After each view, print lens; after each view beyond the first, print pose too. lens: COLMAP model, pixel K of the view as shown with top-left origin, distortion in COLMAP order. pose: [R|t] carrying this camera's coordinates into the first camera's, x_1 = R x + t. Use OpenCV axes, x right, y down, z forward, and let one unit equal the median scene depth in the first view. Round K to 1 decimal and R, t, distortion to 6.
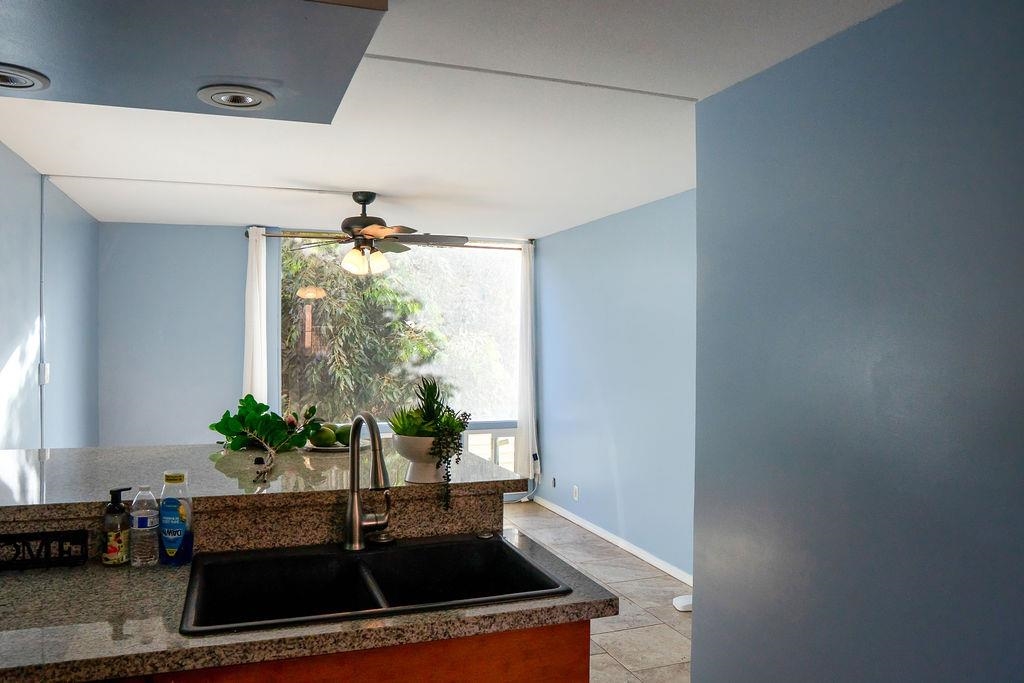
lens RADIAL K [[751.7, 0, 513.3], [0, 751.7, 346.3], [0, 0, 1]] dist [-0.103867, 0.063842]
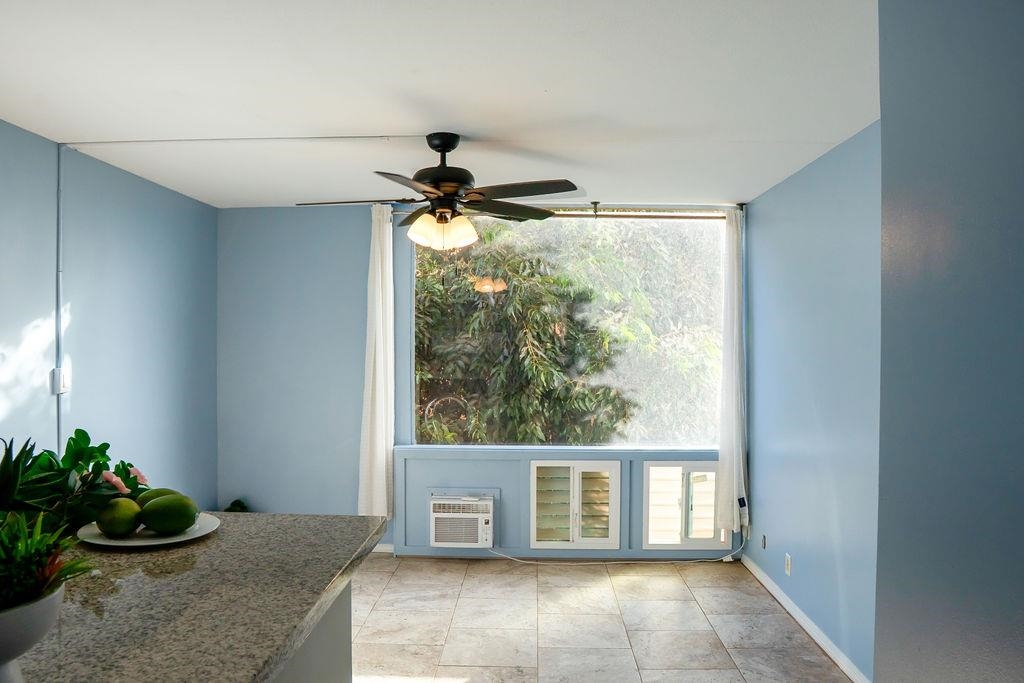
lens RADIAL K [[751.7, 0, 513.3], [0, 751.7, 346.3], [0, 0, 1]] dist [-0.103867, 0.063842]
pose [[0.928898, 0.003640, -0.370319, 0.282773], [-0.003831, 0.999993, 0.000220, -0.008481], [0.370317, 0.001214, 0.928905, 0.799076]]
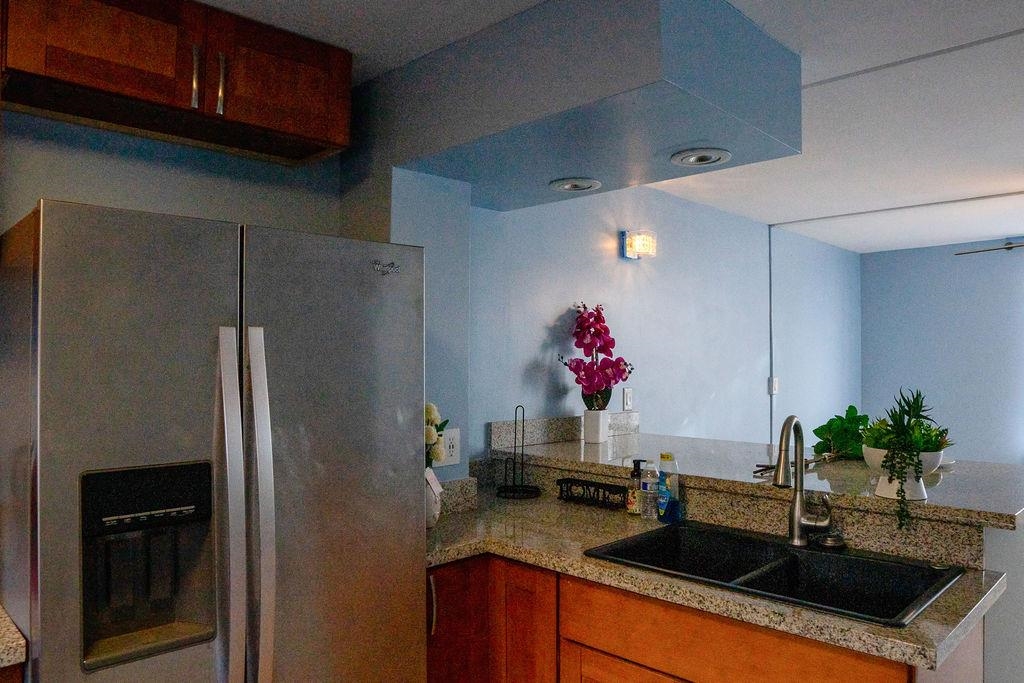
lens RADIAL K [[722.9, 0, 511.1], [0, 722.9, 349.9], [0, 0, 1]] dist [-0.101575, 0.063744]
pose [[0.418000, -0.017826, -0.908272, 0.511965], [-0.007948, 0.999697, -0.023278, 0.017462], [0.908412, 0.016949, 0.417732, 0.178505]]
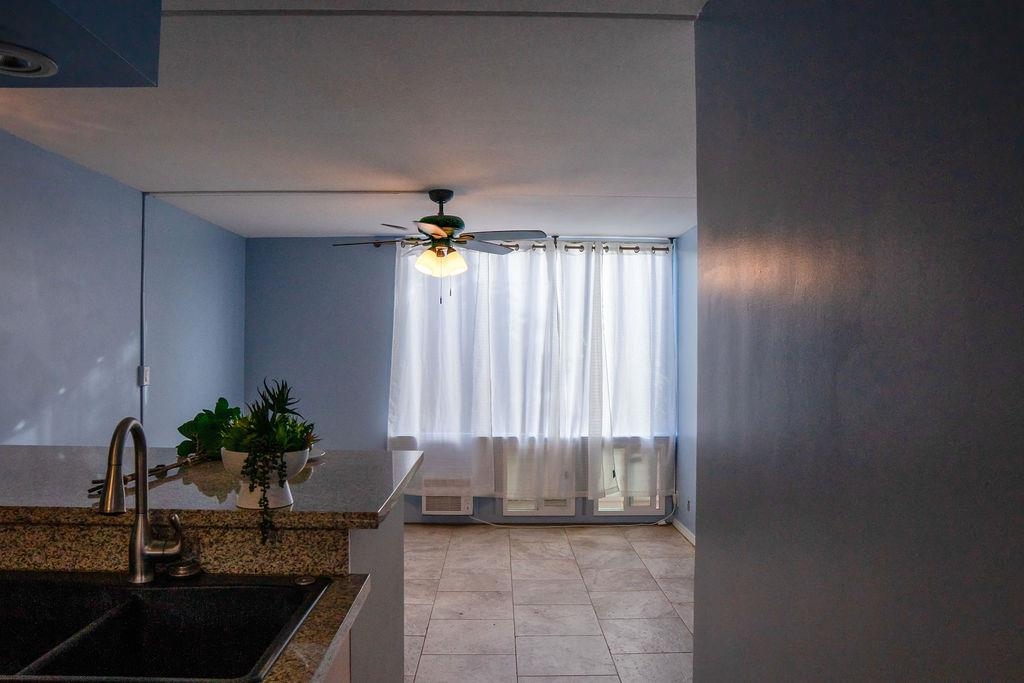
lens RADIAL K [[722.9, 0, 511.1], [0, 722.9, 349.9], [0, 0, 1]] dist [-0.101575, 0.063744]
pose [[0.944654, 0.000316, -0.328067, 0.411943], [-0.004420, 0.999921, -0.011764, 0.017606], [0.328037, 0.012563, 0.944581, 0.359853]]
